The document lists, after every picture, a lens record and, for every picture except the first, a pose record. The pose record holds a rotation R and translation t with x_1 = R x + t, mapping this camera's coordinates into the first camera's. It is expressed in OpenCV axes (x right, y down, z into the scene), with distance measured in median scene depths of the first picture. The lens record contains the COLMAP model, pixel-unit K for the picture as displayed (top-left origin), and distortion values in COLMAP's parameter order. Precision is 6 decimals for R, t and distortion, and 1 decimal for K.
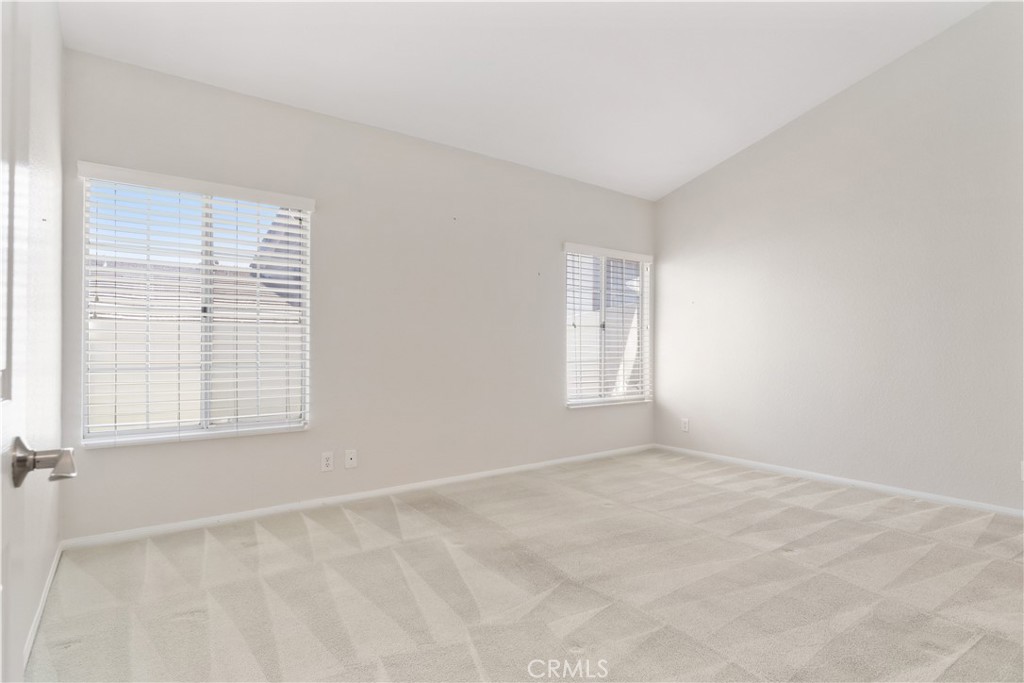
lens RADIAL K [[521.7, 0, 502.9], [0, 521.7, 336.9], [0, 0, 1]] dist [-0.005583, -0.000238]
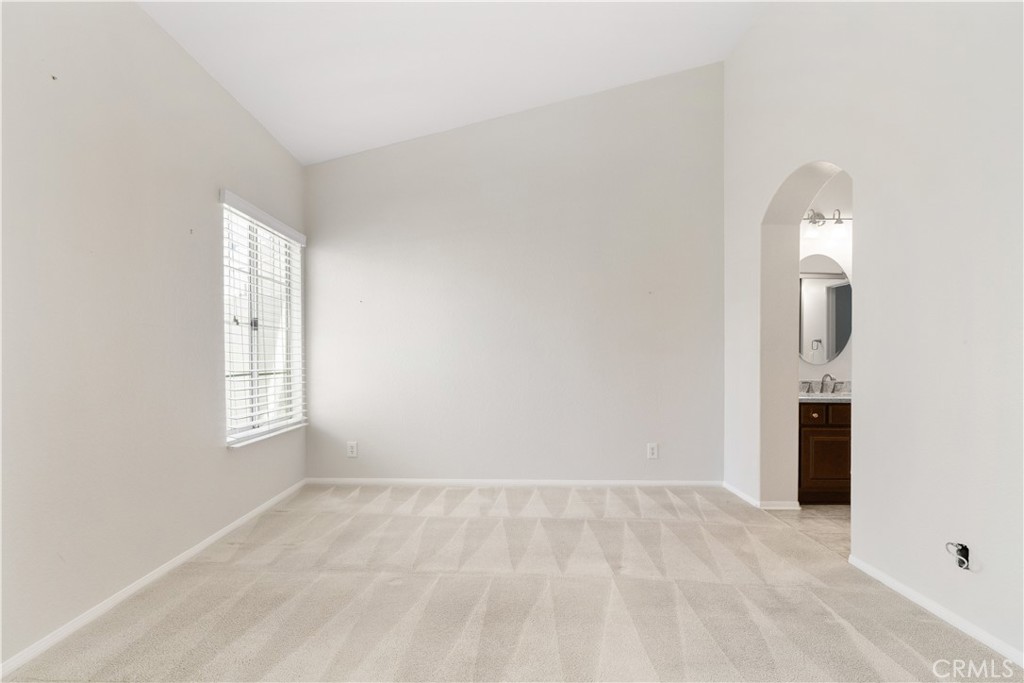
lens RADIAL K [[535.0, 0, 511.8], [0, 535.0, 358.2], [0, 0, 1]] dist [-0.002452, 0.000924]
pose [[0.585587, 0.001599, 0.810608, -0.282882], [-0.022705, 0.999638, 0.014431, 0.009701], [-0.810291, -0.026855, 0.585412, 0.451458]]
